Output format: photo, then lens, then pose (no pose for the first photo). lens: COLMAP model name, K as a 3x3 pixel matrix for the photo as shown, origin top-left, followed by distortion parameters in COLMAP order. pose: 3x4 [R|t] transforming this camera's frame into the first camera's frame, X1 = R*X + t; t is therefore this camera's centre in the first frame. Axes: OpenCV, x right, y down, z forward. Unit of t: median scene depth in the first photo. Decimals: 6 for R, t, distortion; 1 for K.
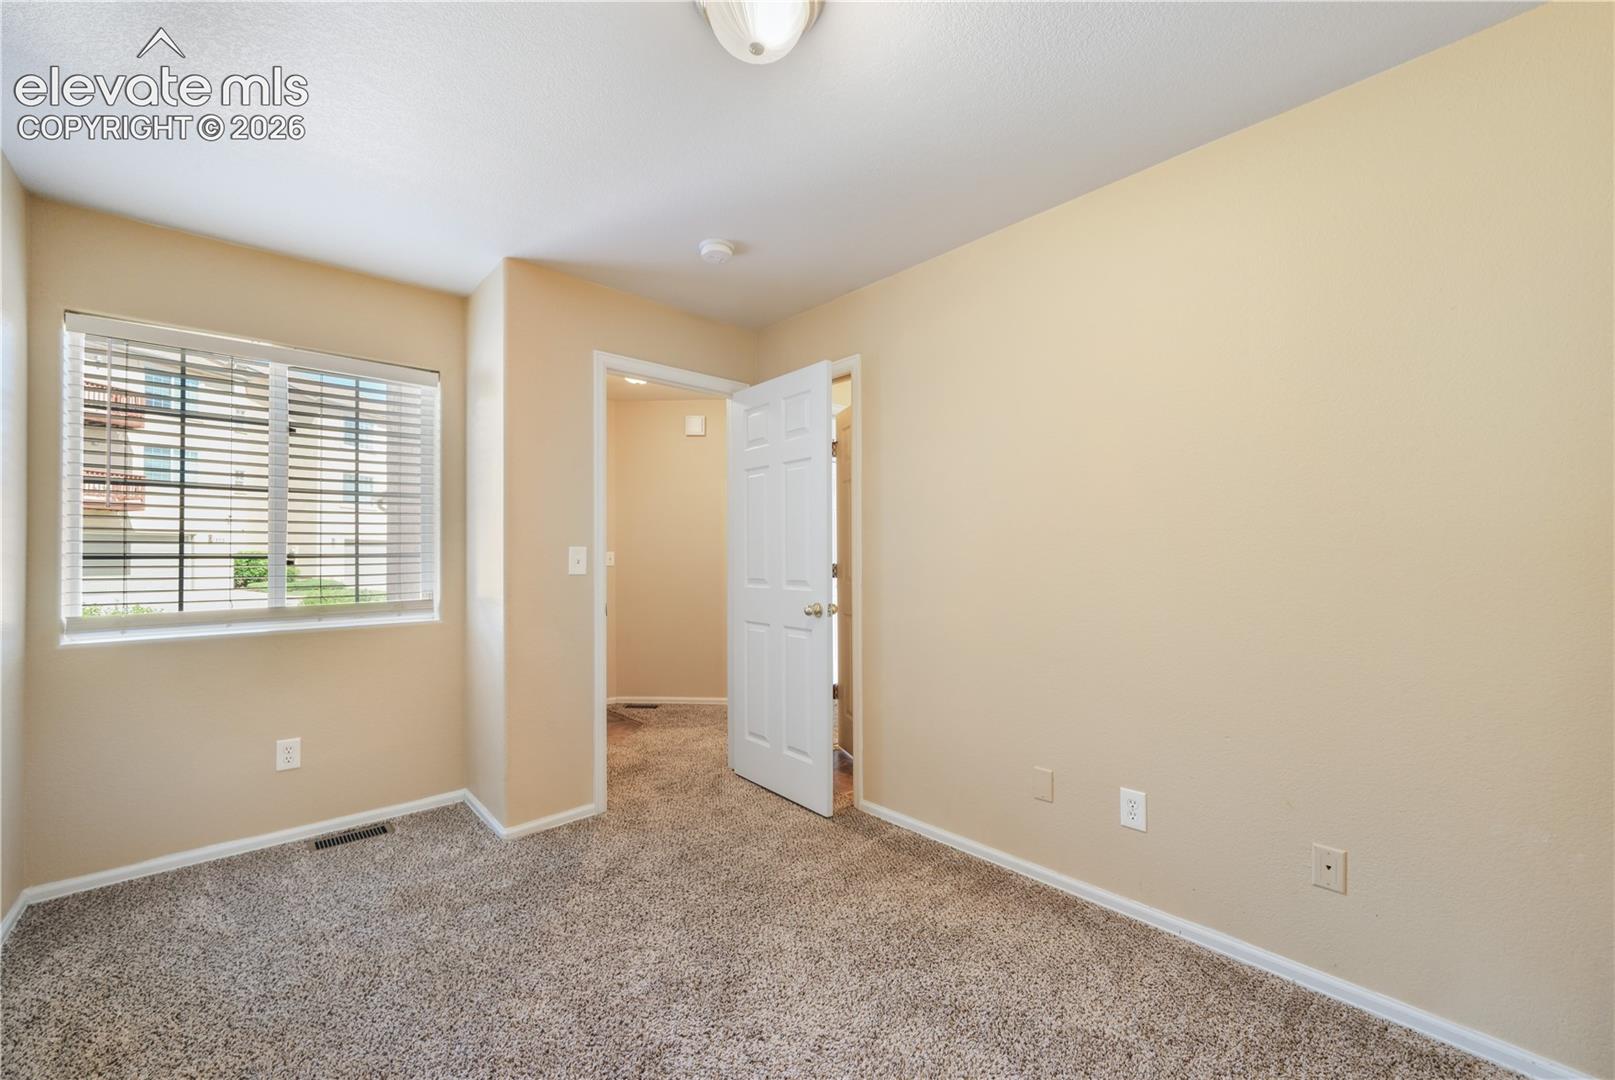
lens RADIAL K [[636.6, 0, 802.2], [0, 636.6, 543.5], [0, 0, 1]] dist [-0.009661, 0.004831]
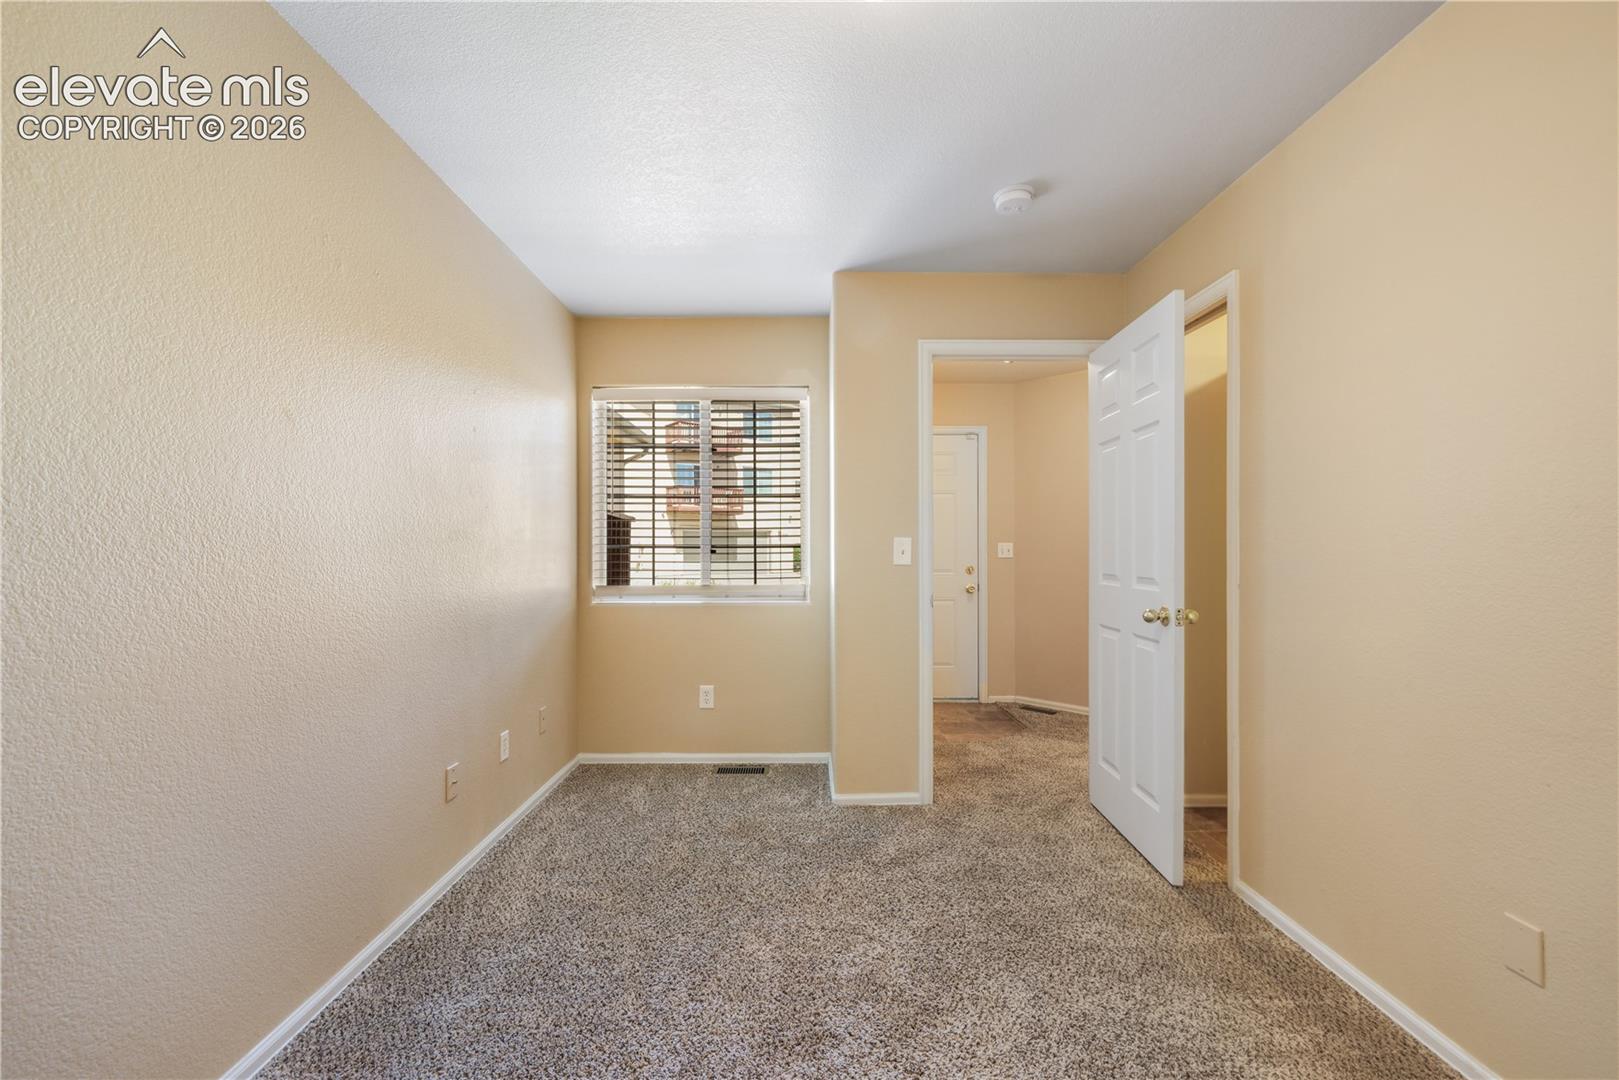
lens RADIAL K [[662.5, 0, 805.9], [0, 662.5, 545.9], [0, 0, 1]] dist [-0.000054, 0.001251]
pose [[0.745831, 0.000679, -0.666135, 0.254349], [0.011036, 0.999850, 0.013375, 0.002851], [0.666044, -0.017327, 0.745711, 0.114814]]
